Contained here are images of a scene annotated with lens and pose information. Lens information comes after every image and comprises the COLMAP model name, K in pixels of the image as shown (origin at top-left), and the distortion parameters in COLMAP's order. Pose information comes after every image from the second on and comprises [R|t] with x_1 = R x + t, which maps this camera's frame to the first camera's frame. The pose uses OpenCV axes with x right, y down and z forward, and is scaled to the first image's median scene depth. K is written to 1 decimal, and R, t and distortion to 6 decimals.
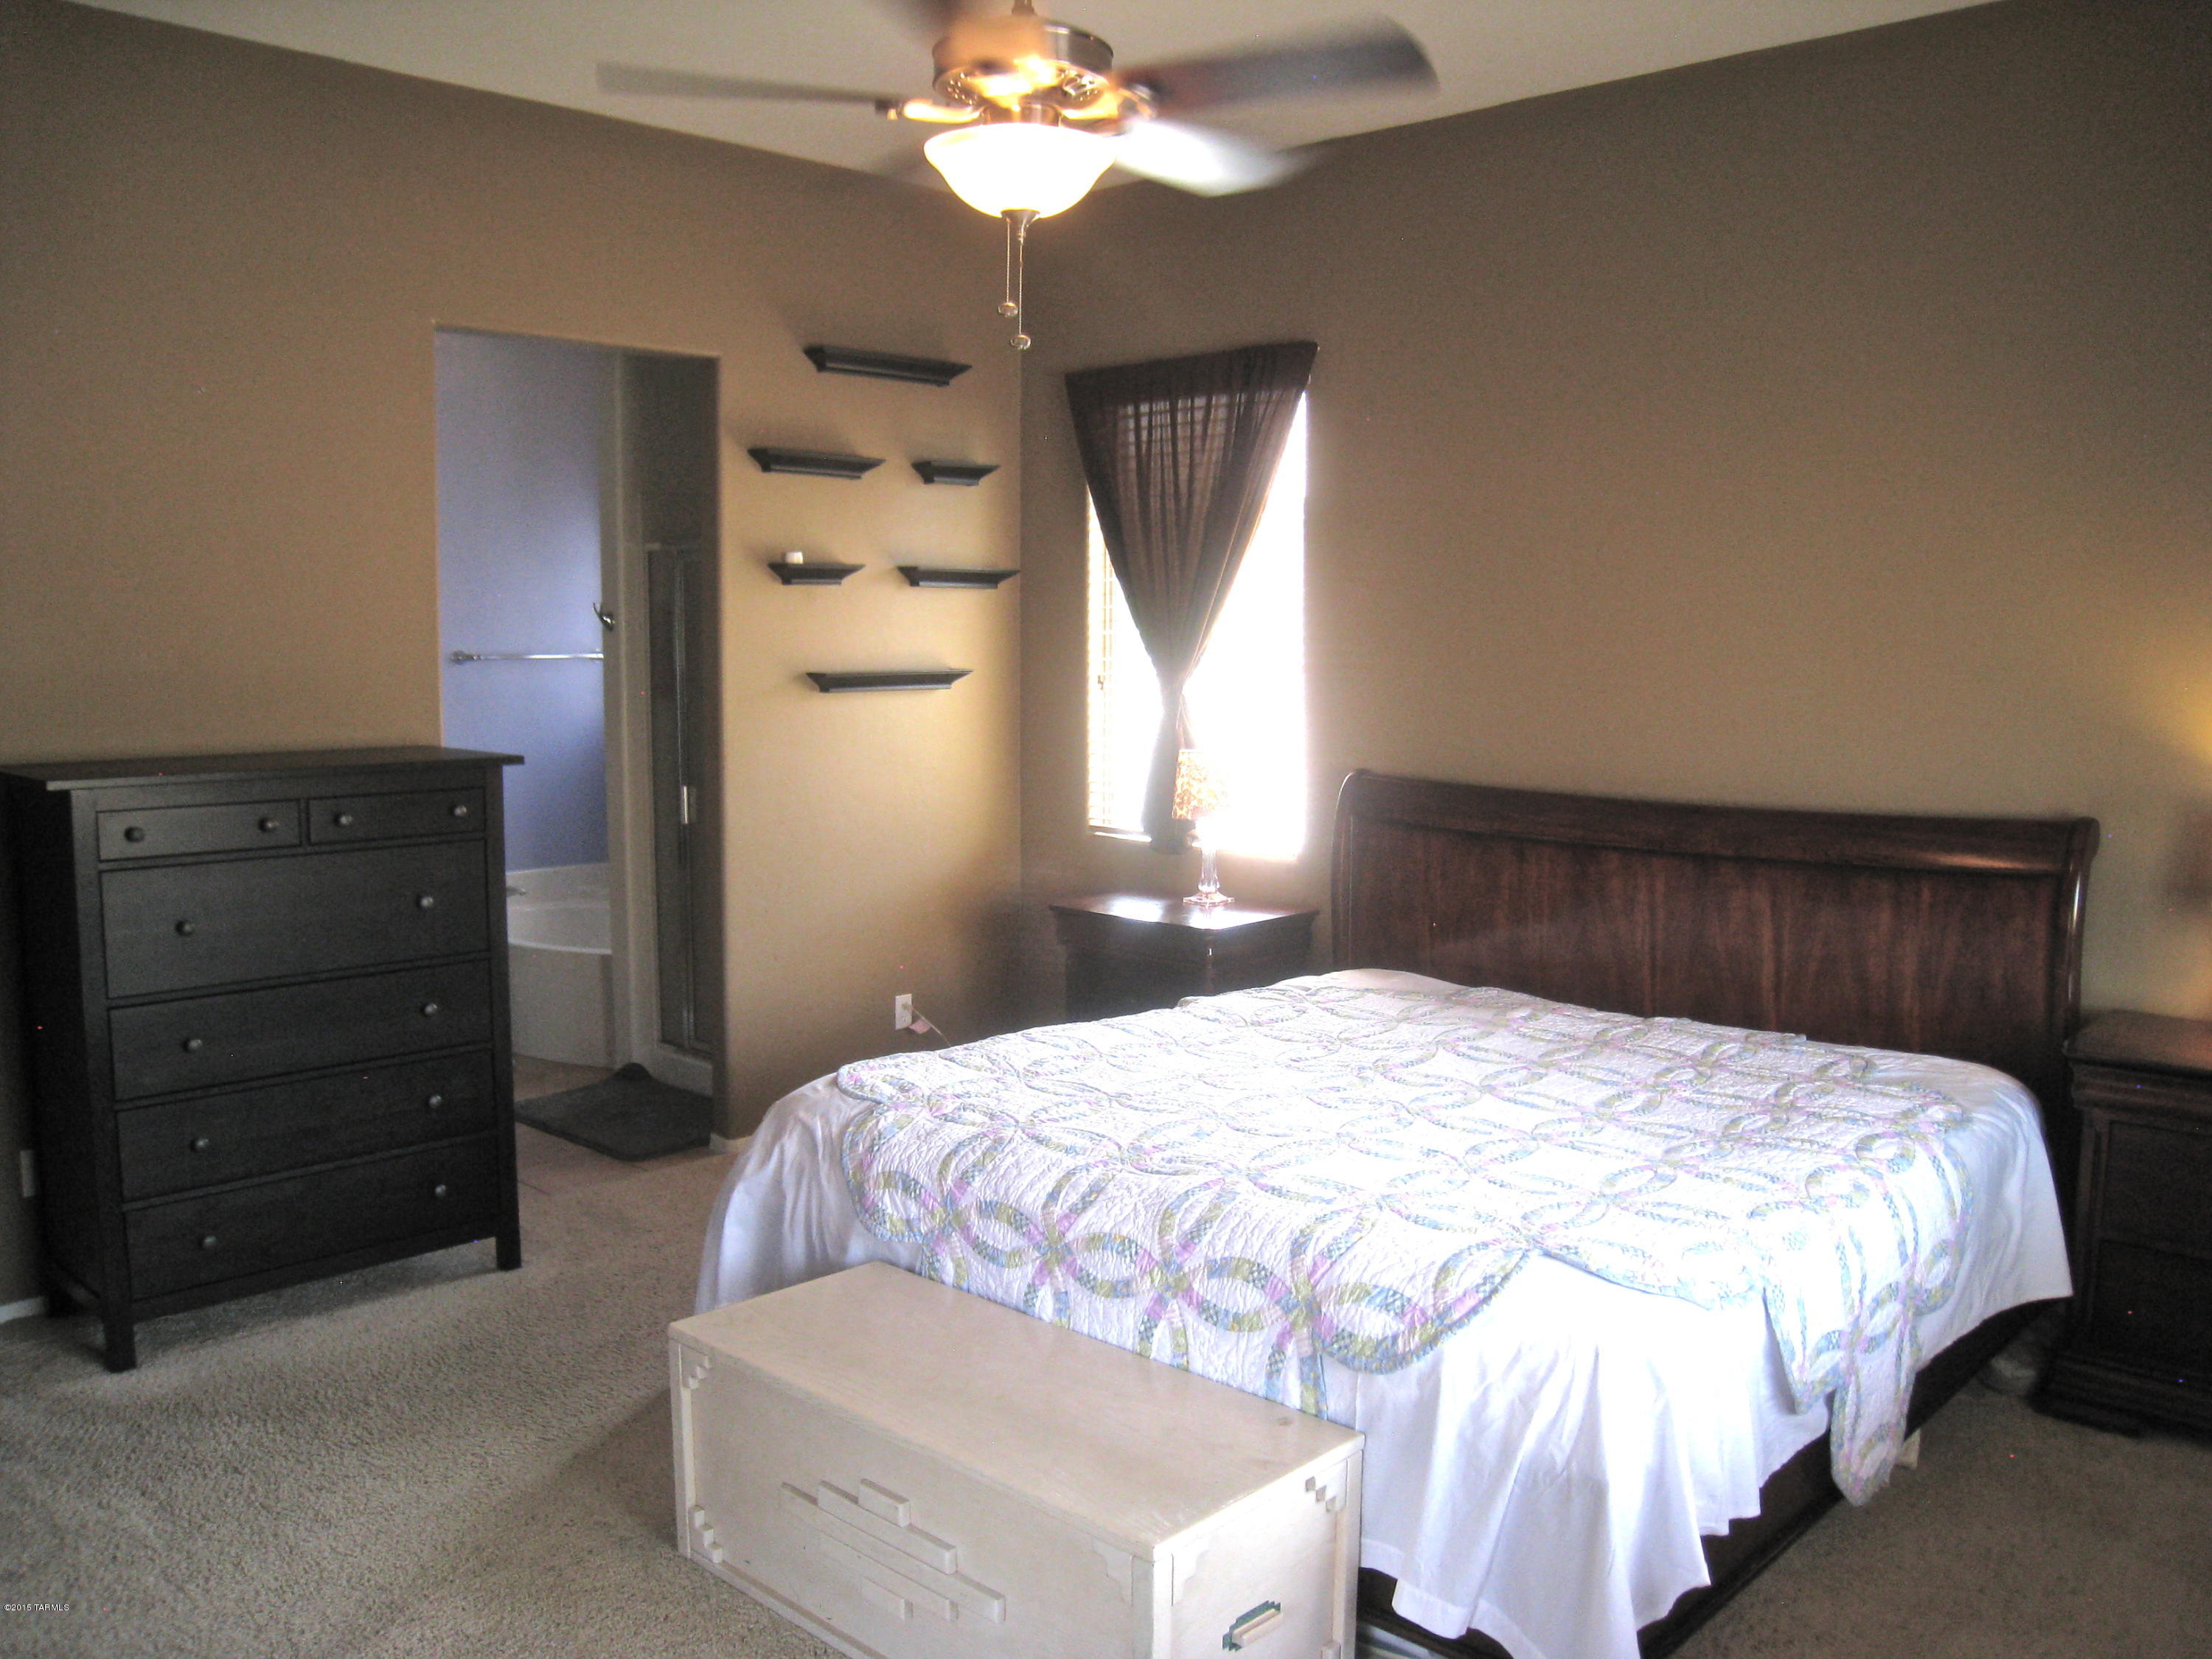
lens RADIAL K [[1807.1, 0, 1106.0], [0, 1807.1, 829.5], [0, 0, 1]] dist [-0.152198, 0.103135]
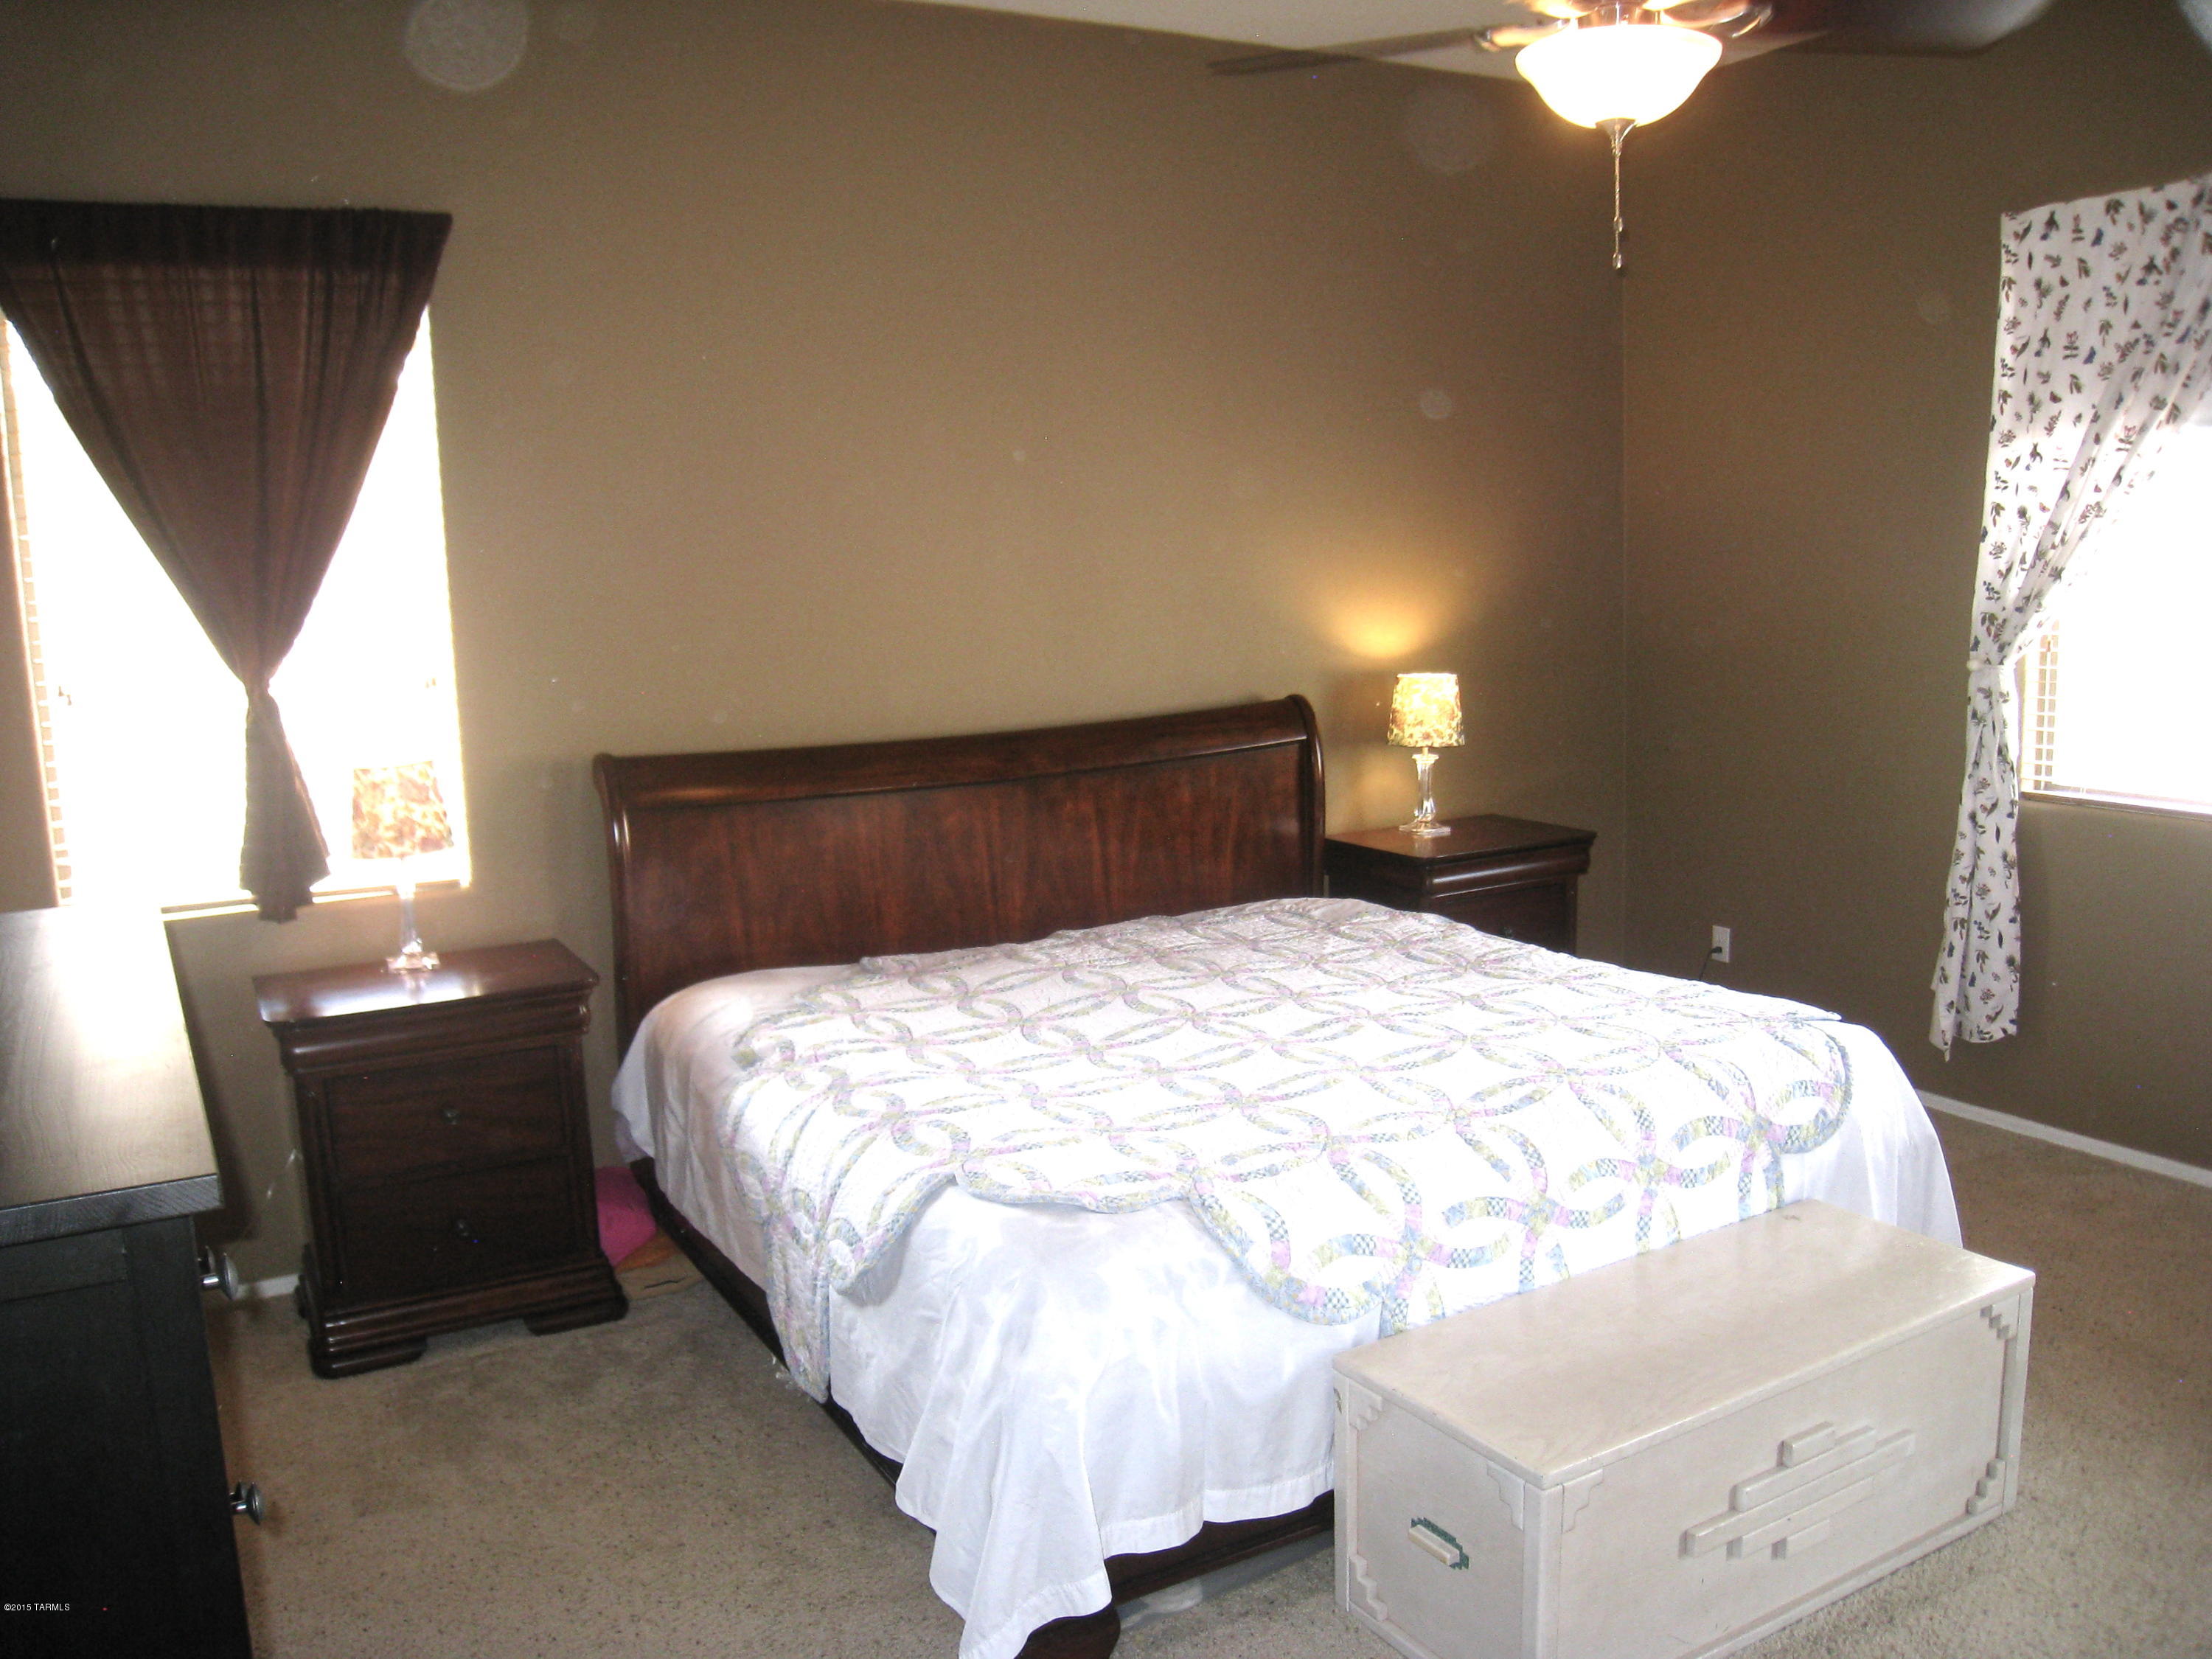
lens RADIAL K [[1807.1, 0, 1106.0], [0, 1807.1, 829.5], [0, 0, 1]] dist [-0.152198, 0.103135]
pose [[0.287833, -0.156979, 0.944727, -0.896895], [0.132788, 0.983487, 0.122963, -0.108132], [-0.948430, 0.090055, 0.303925, 0.842013]]
